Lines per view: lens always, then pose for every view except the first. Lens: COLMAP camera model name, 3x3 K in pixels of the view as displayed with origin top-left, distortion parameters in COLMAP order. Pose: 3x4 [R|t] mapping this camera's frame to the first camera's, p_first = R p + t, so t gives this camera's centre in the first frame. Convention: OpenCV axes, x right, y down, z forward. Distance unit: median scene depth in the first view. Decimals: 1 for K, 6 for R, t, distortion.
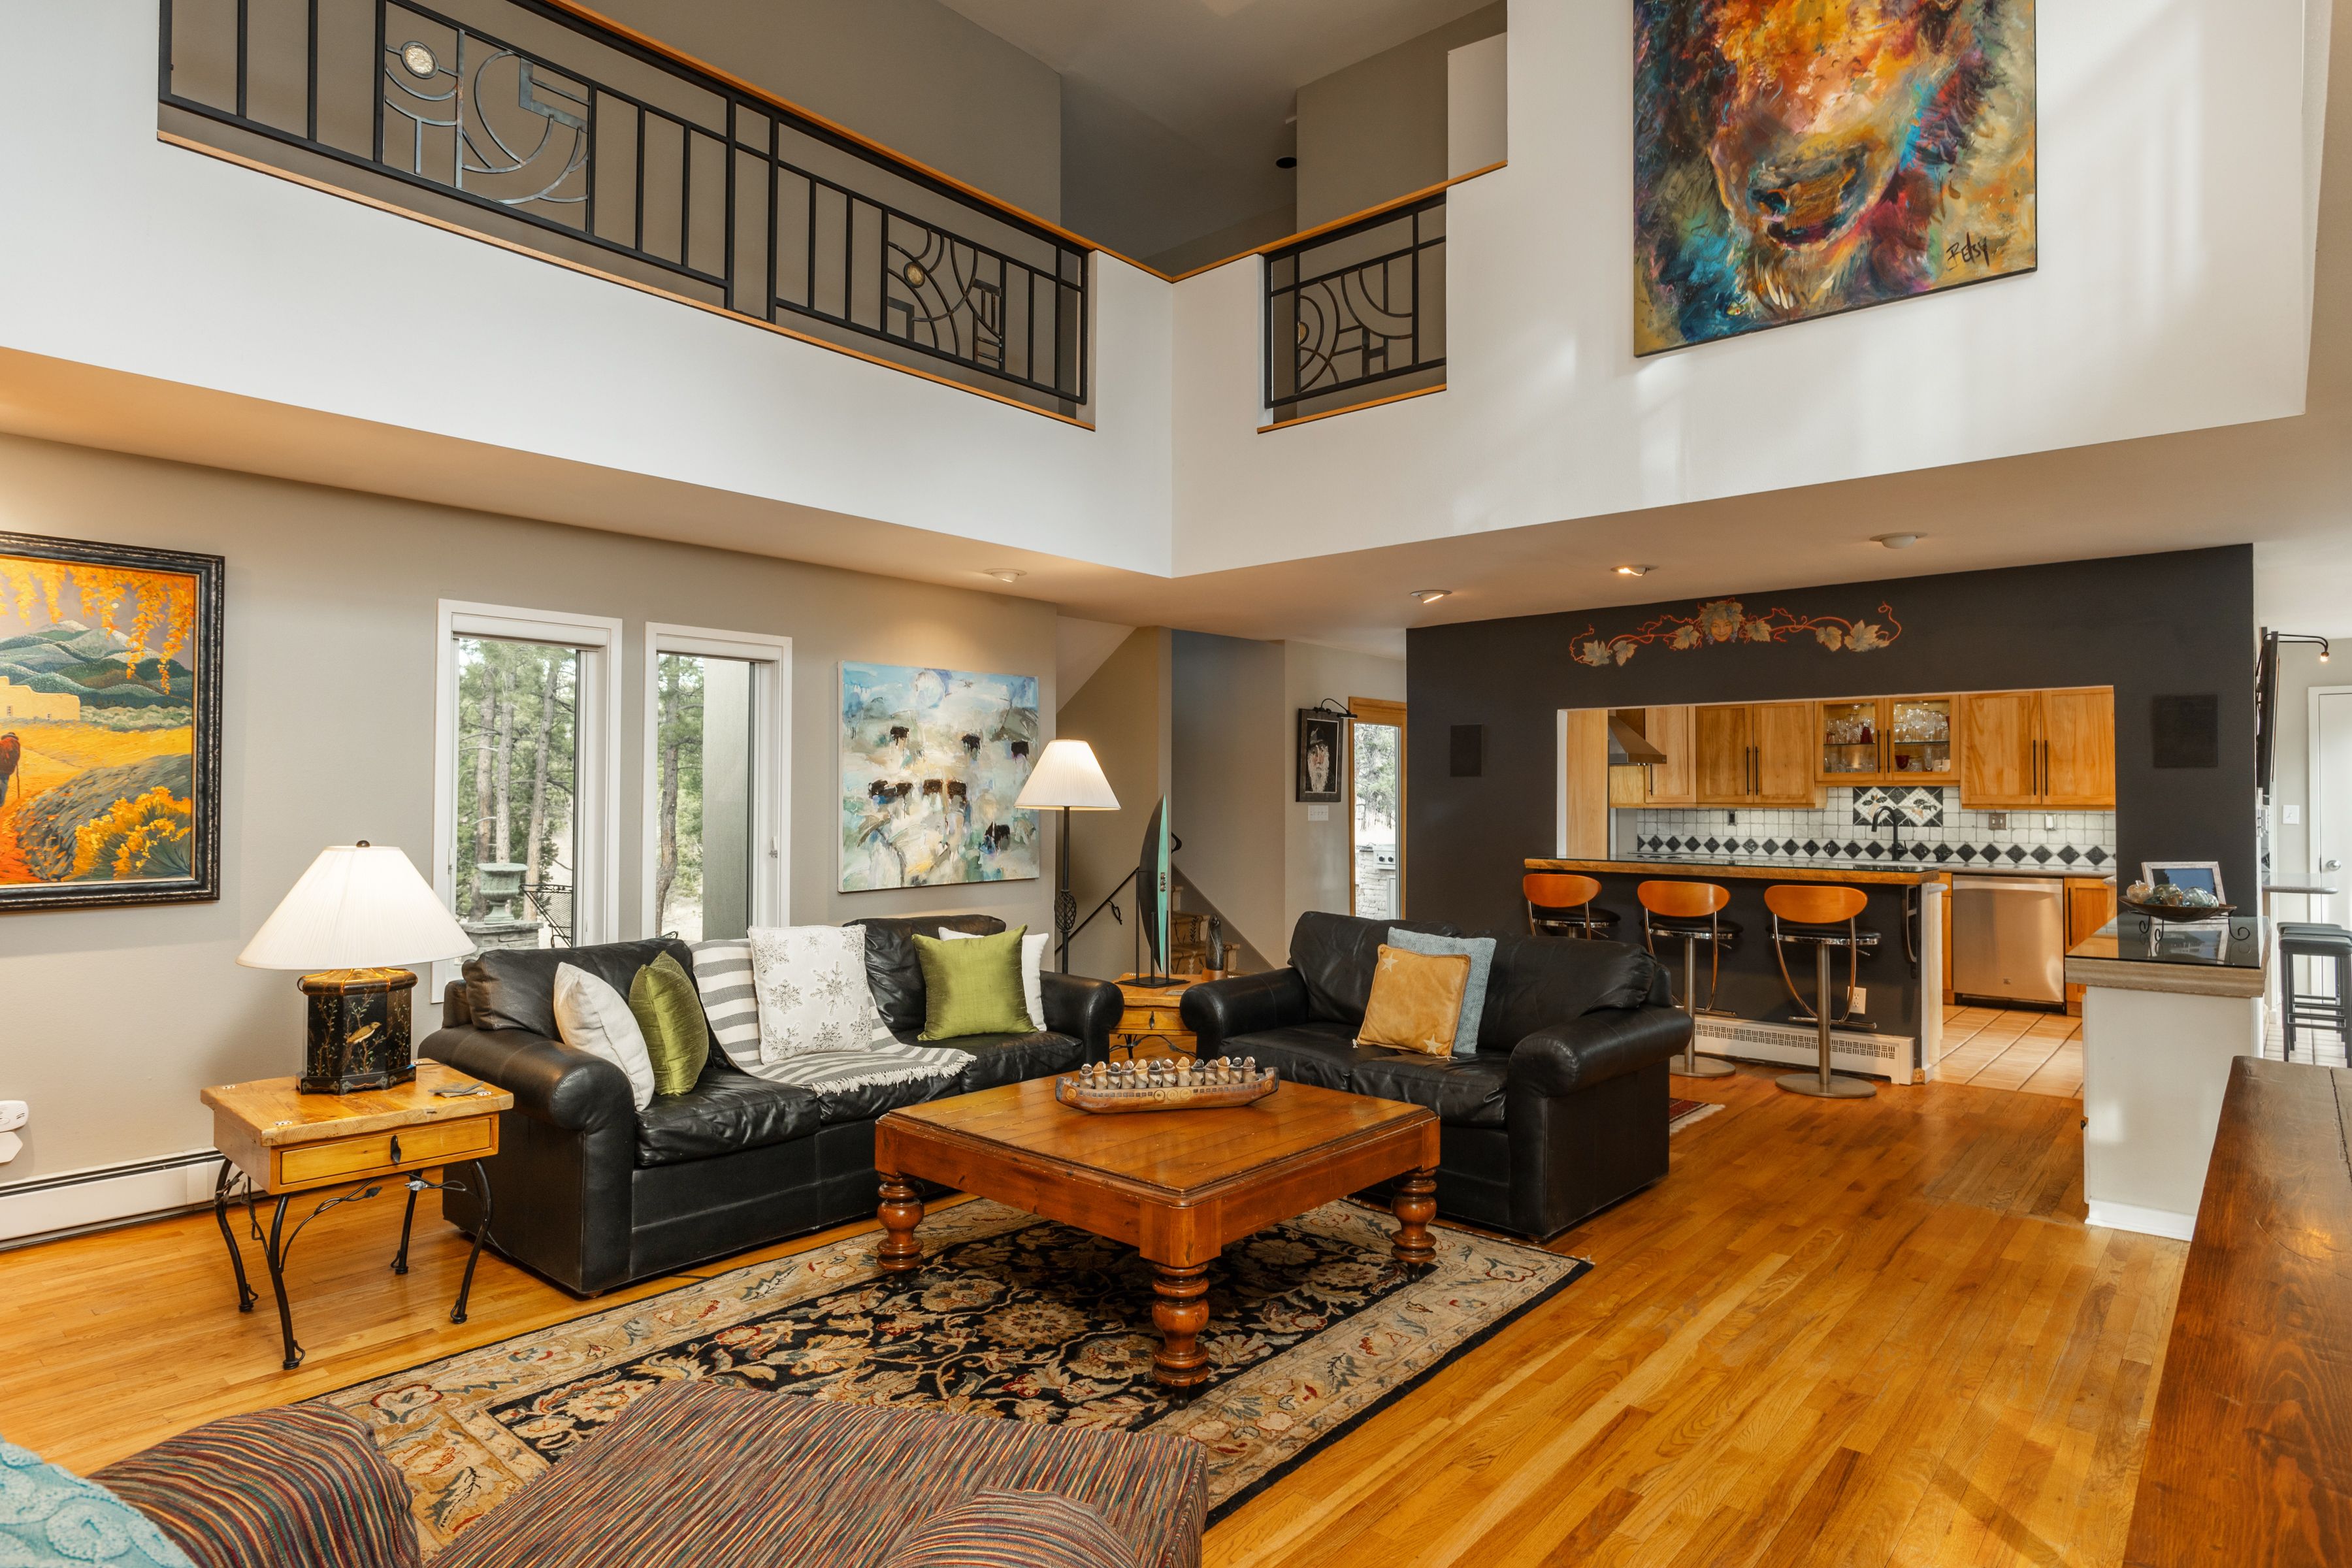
lens RADIAL K [[1276.3, 0, 1166.9], [0, 1276.3, 773.9], [0, 0, 1]] dist [-0.004823, 0.002325]
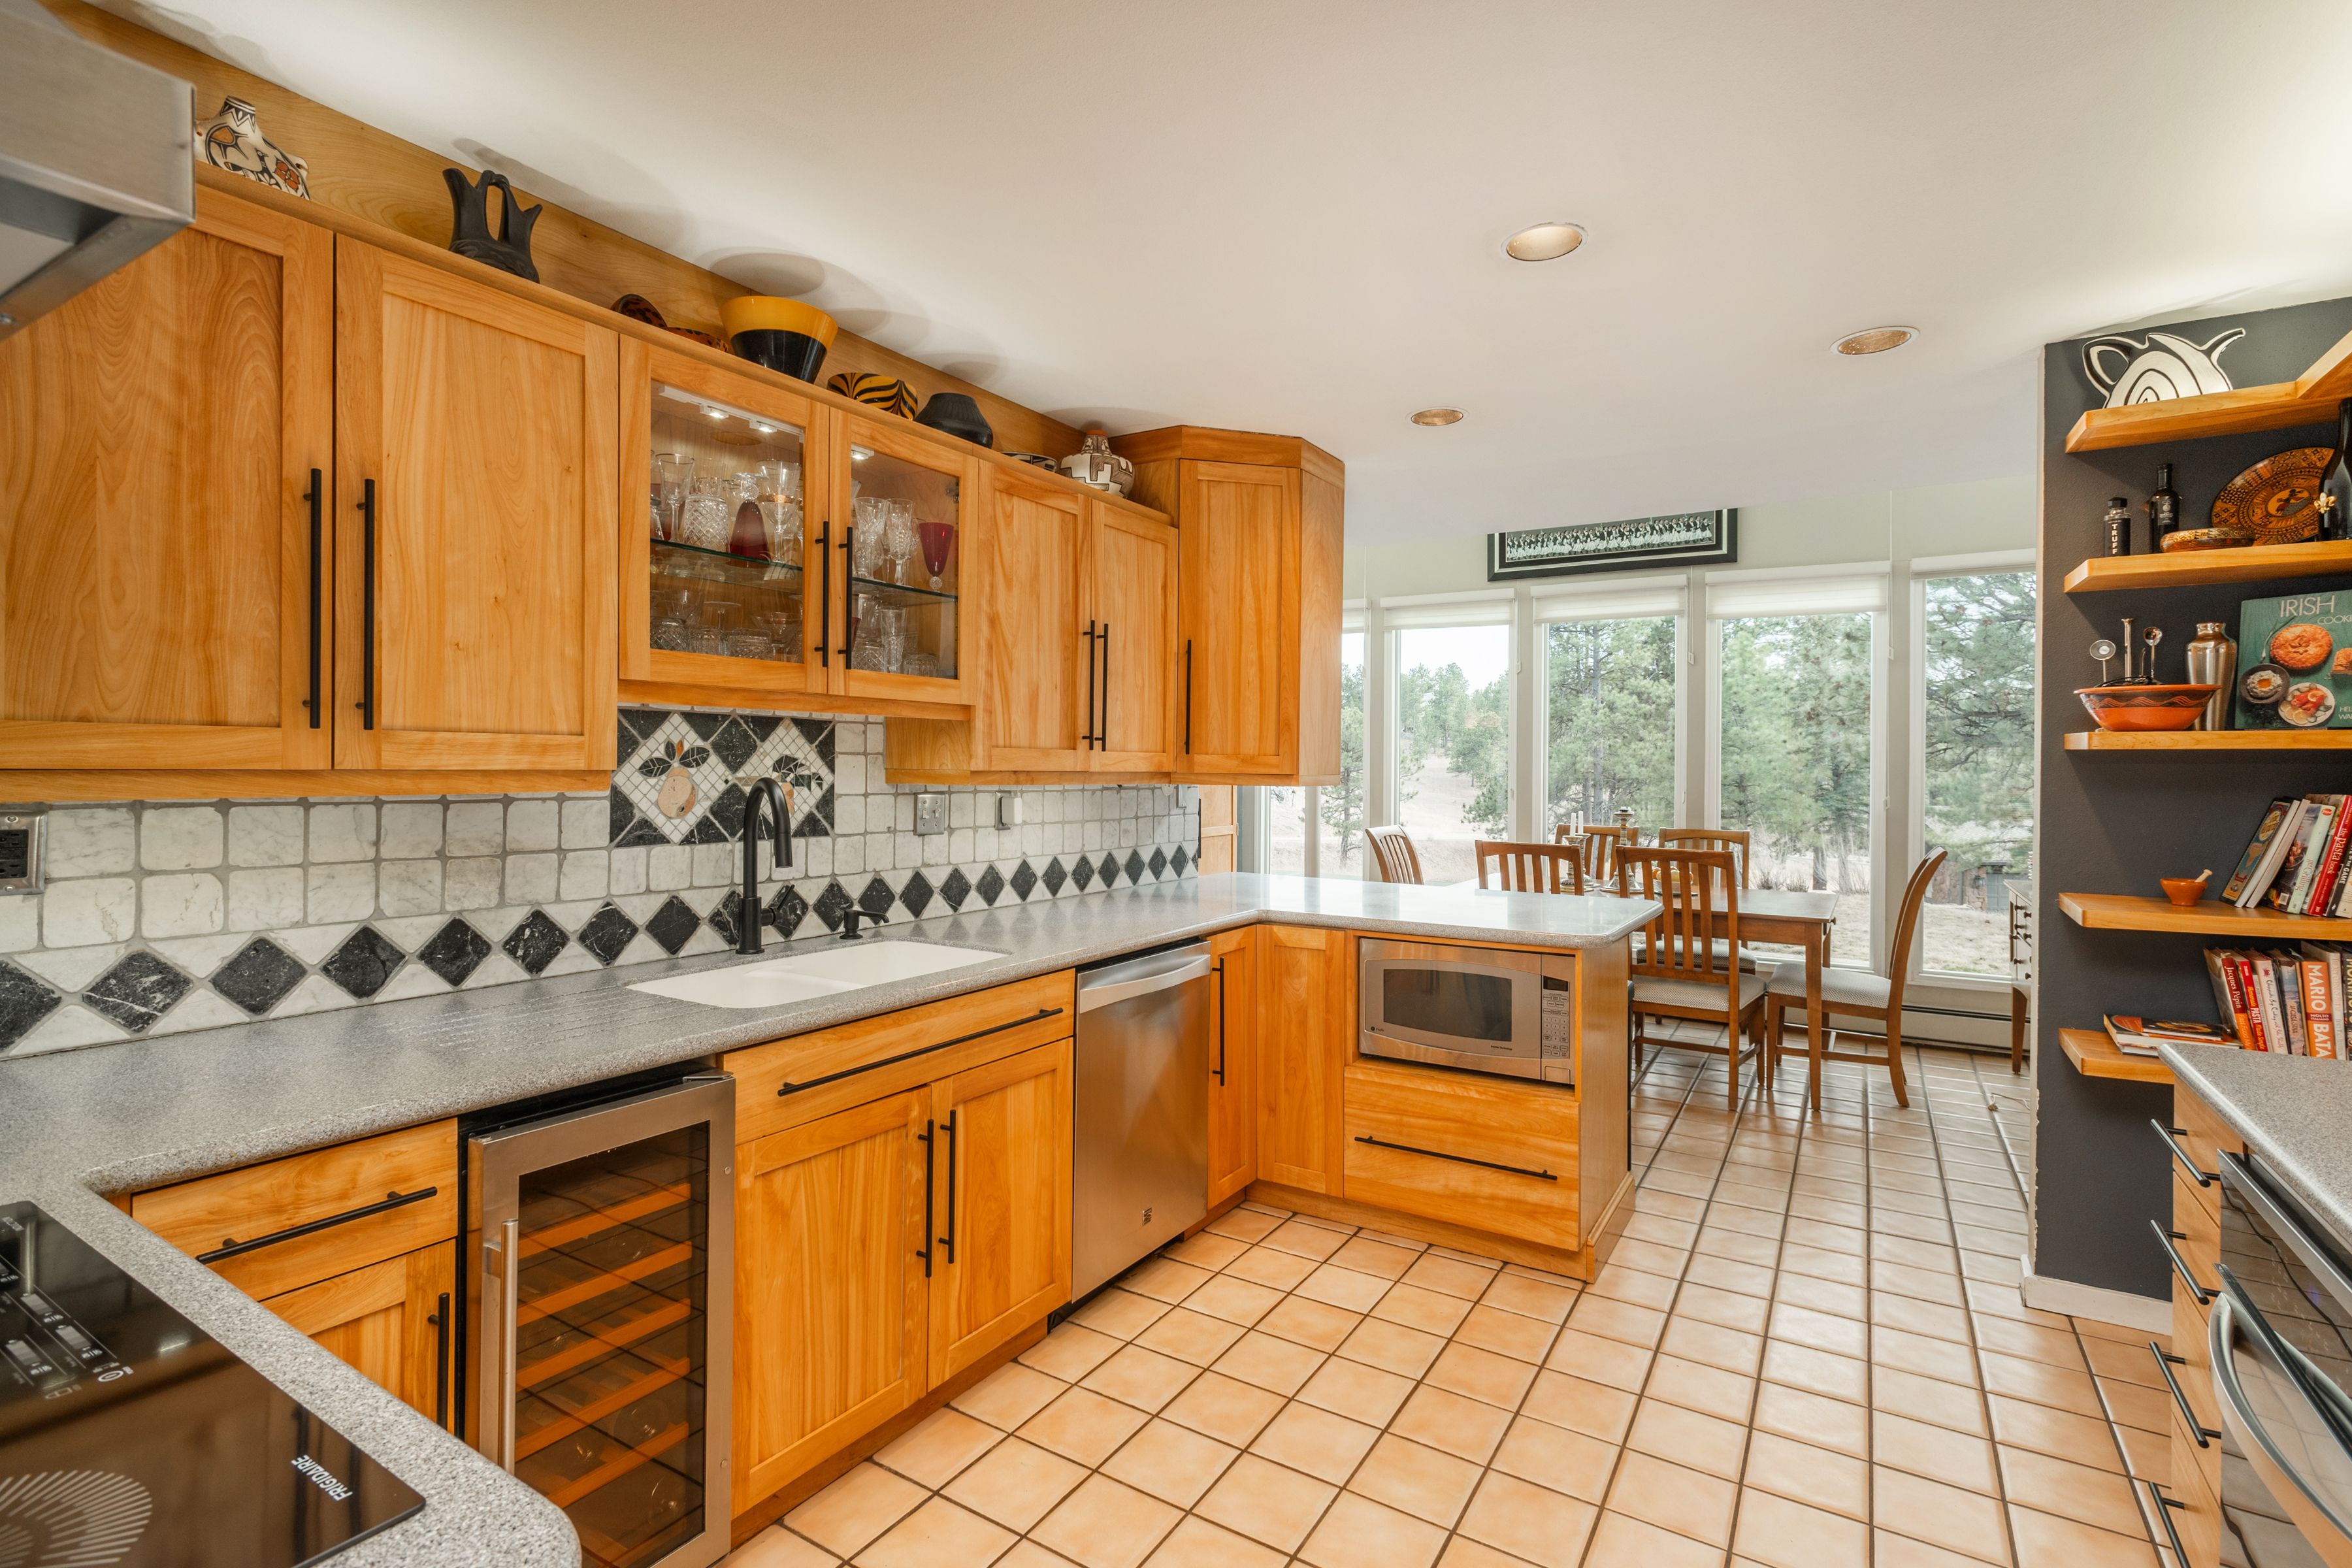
lens RADIAL K [[1098.9, 0, 1178.8], [0, 1098.9, 771.3], [0, 0, 1]] dist [-0.004699, 0.002539]
pose [[-0.165077, -0.009193, 0.986238, 0.414801], [-0.027594, 0.999608, 0.004699, 0.027942], [-0.985895, -0.026439, -0.165266, 1.358997]]
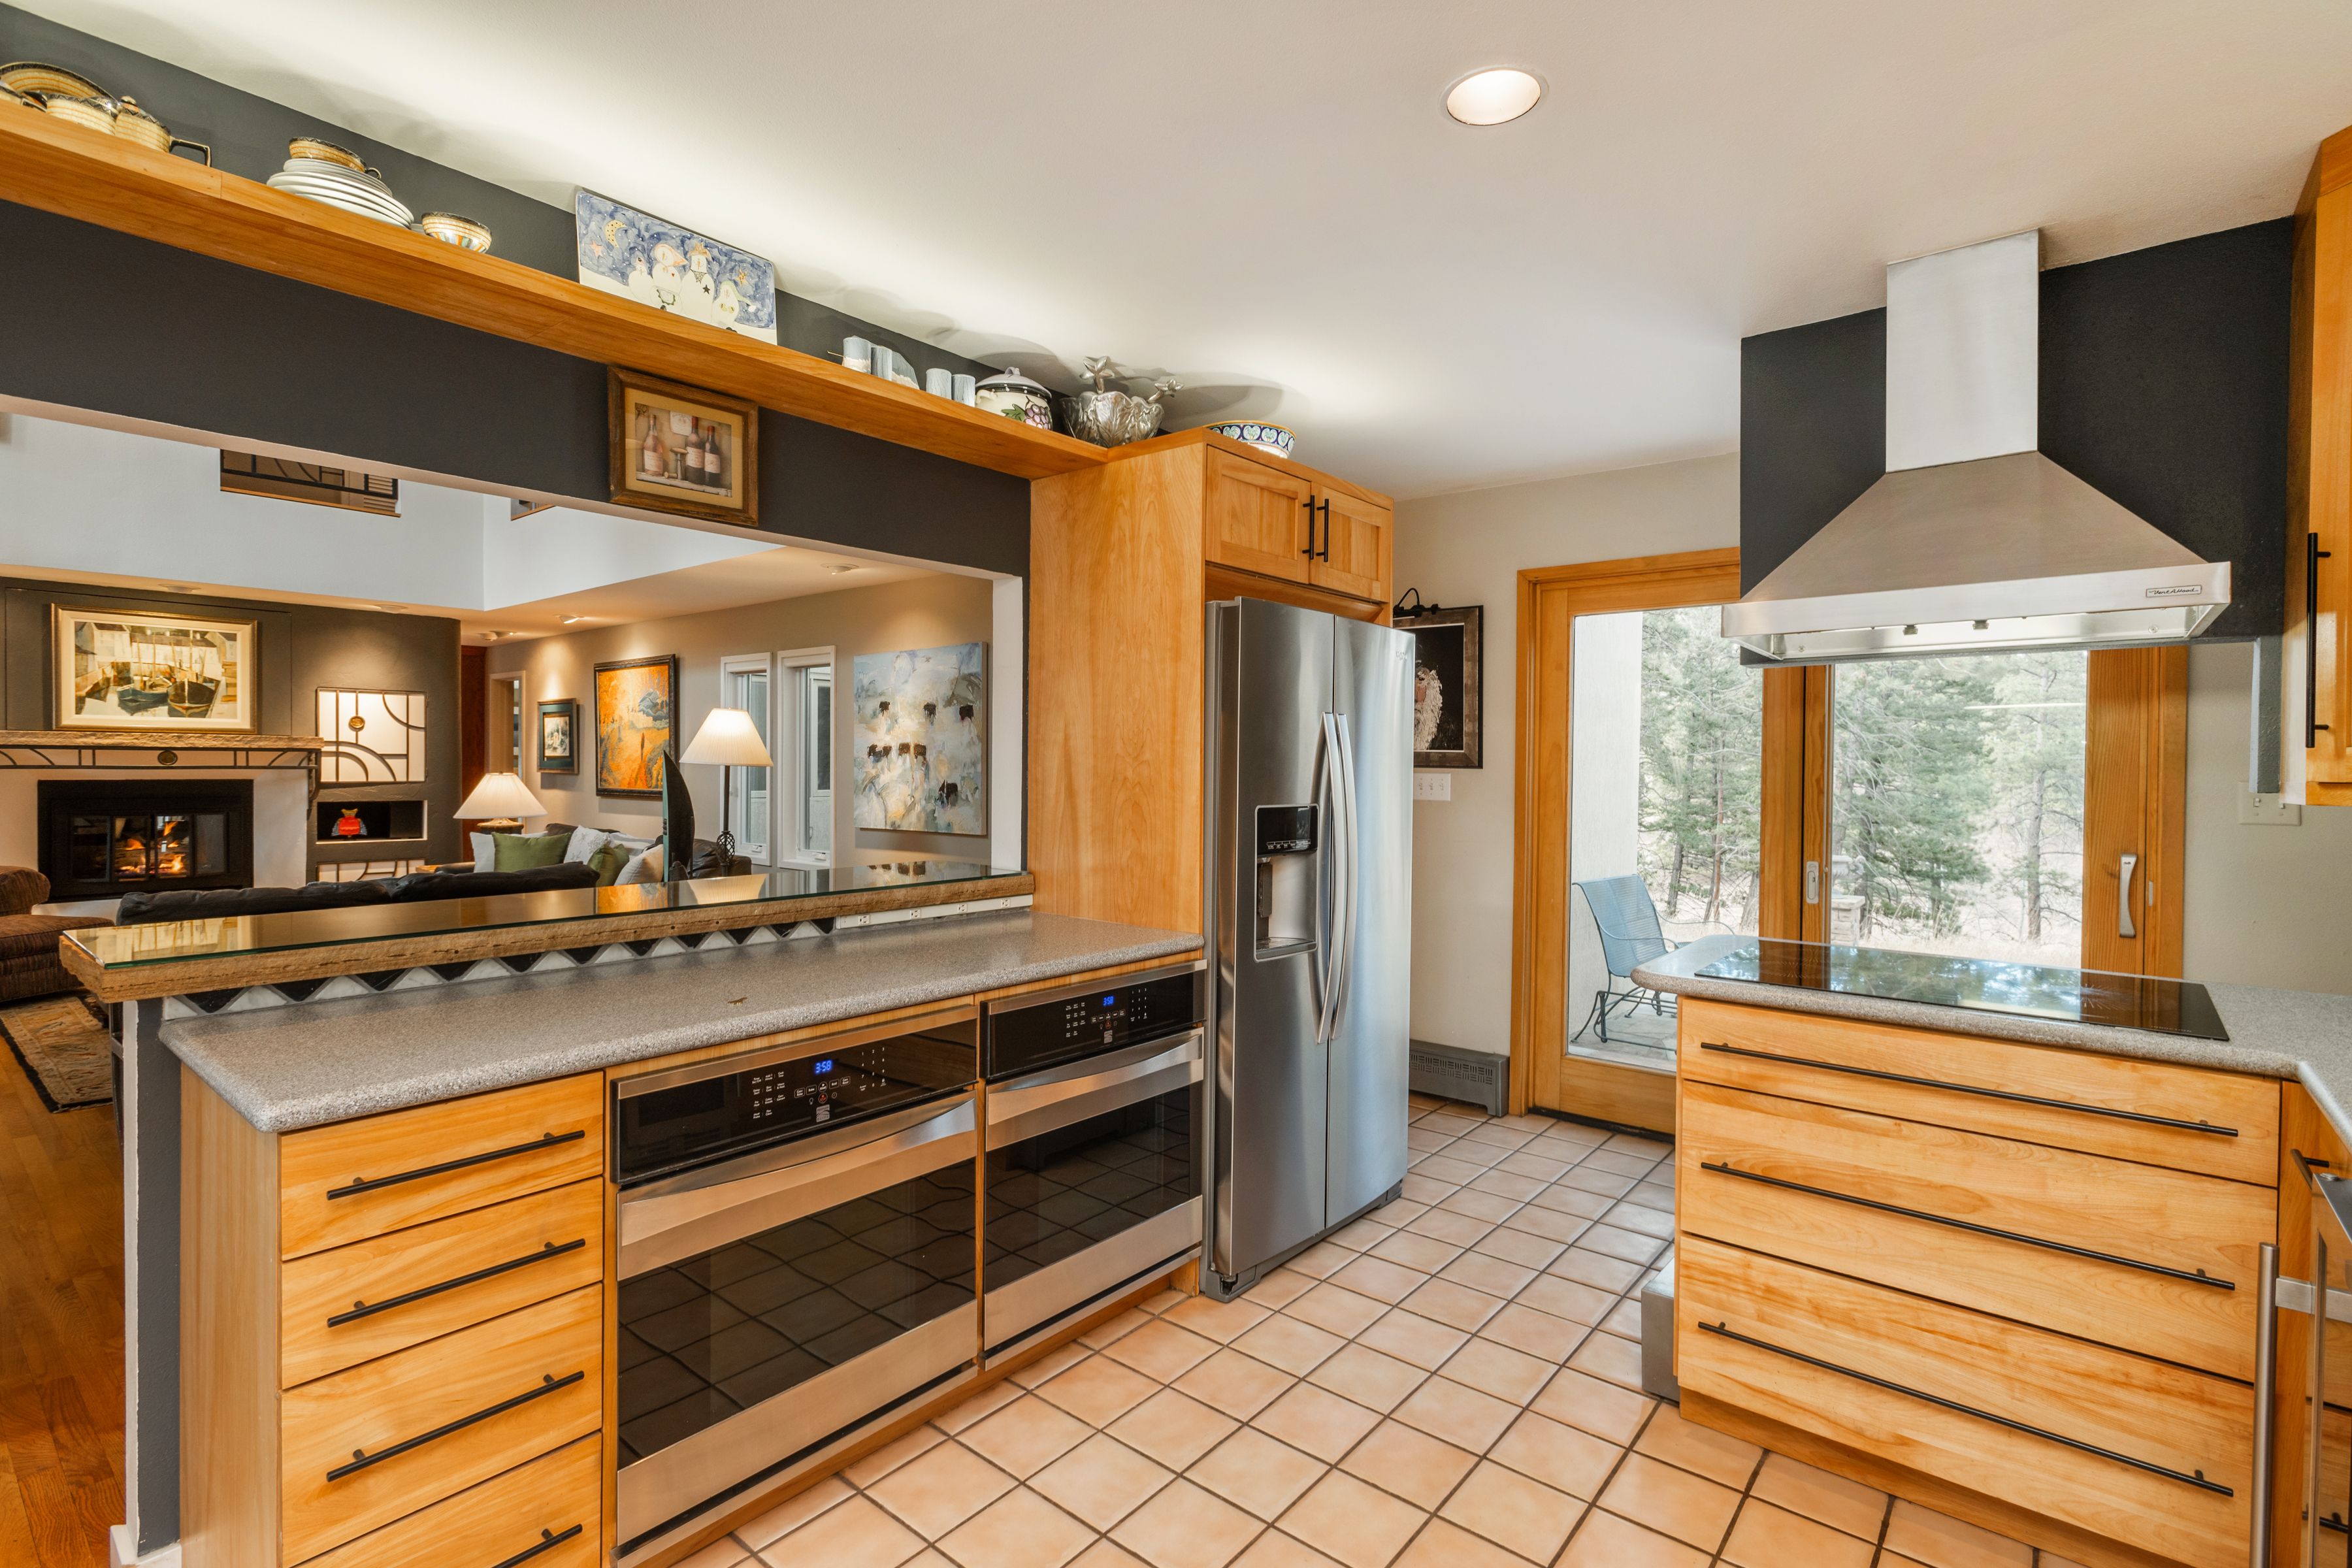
lens RADIAL K [[1098.9, 0, 1183.2], [0, 1098.9, 779.1], [0, 0, 1]] dist [-0.004699, 0.002539]
pose [[0.040436, 0.012106, -0.999109, 0.869649], [0.009235, 0.999879, 0.012489, 0.028245], [0.999139, -0.009731, 0.040319, 1.225711]]
